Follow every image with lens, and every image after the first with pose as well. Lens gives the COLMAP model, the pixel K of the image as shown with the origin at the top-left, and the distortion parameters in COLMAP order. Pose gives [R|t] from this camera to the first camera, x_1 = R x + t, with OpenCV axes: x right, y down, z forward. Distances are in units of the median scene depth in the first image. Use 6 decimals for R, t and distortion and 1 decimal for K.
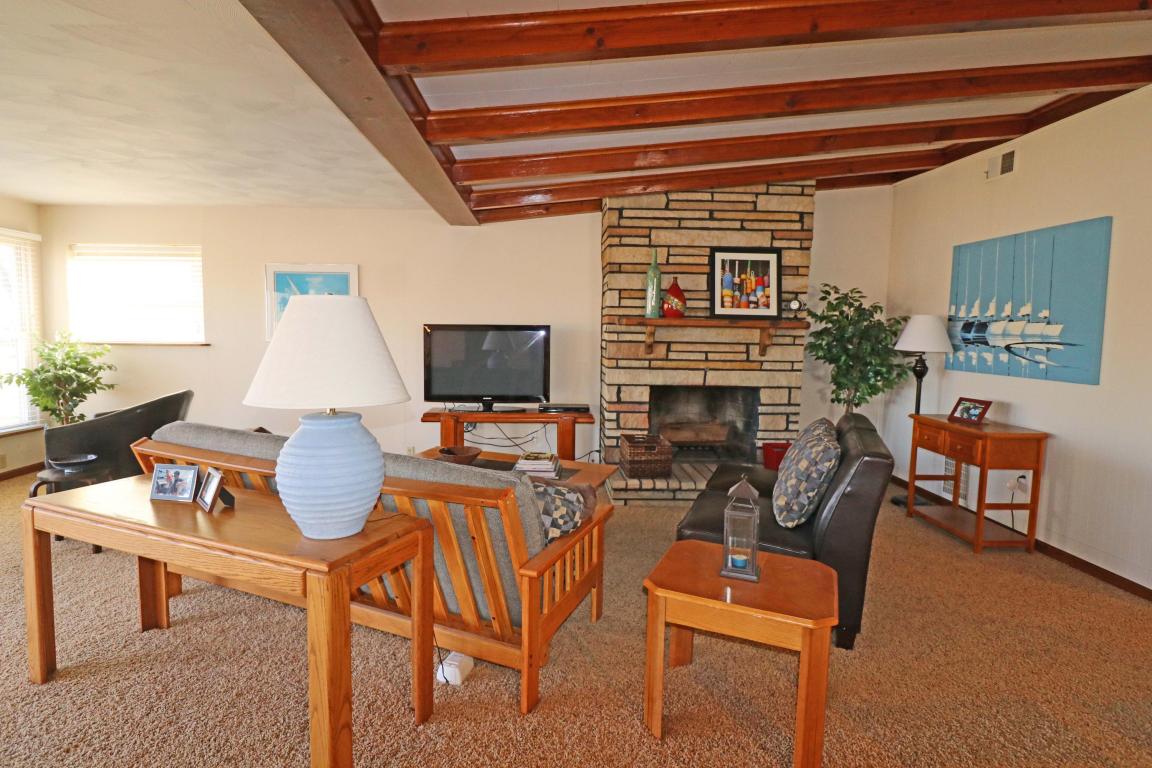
lens RADIAL K [[586.2, 0, 567.8], [0, 586.2, 376.1], [0, 0, 1]] dist [-0.005164, -0.006784]
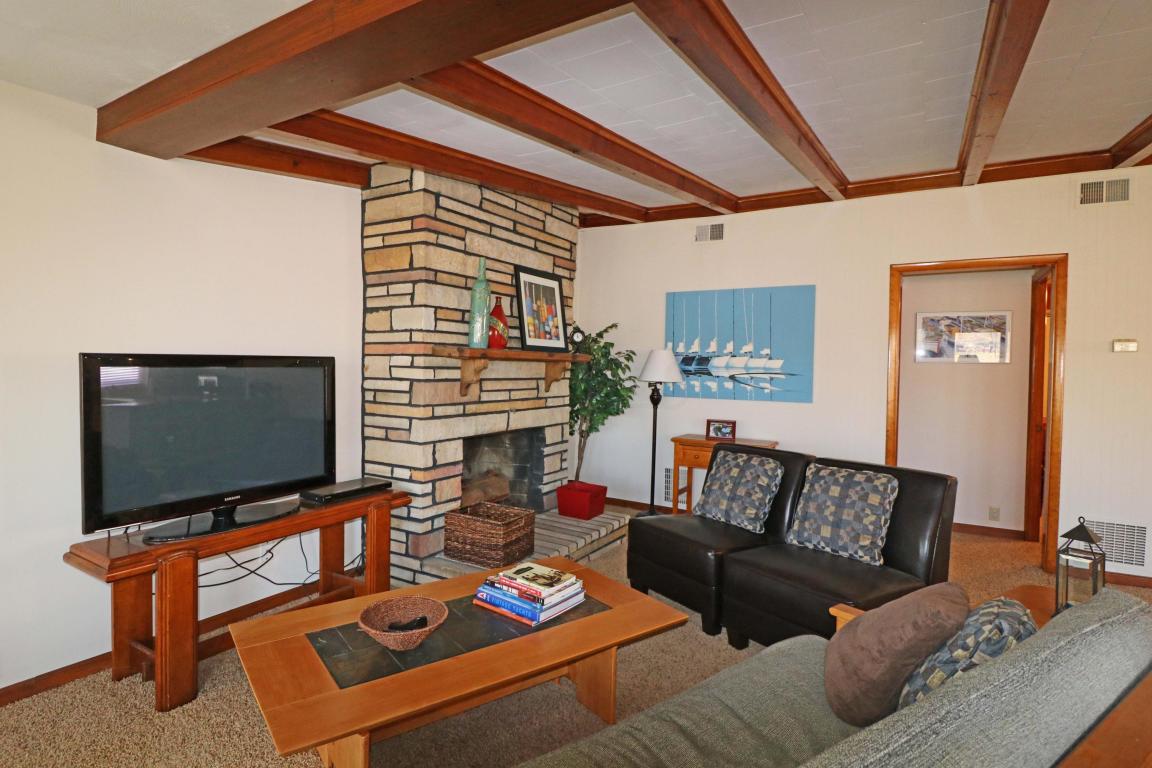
lens RADIAL K [[586.2, 0, 560.0], [0, 586.2, 378.0], [0, 0, 1]] dist [-0.005164, -0.006784]
pose [[0.550413, -0.025331, 0.834508, -0.423708], [0.060023, 0.998154, -0.009290, -0.047365], [-0.832732, 0.055203, 0.550917, 0.494973]]
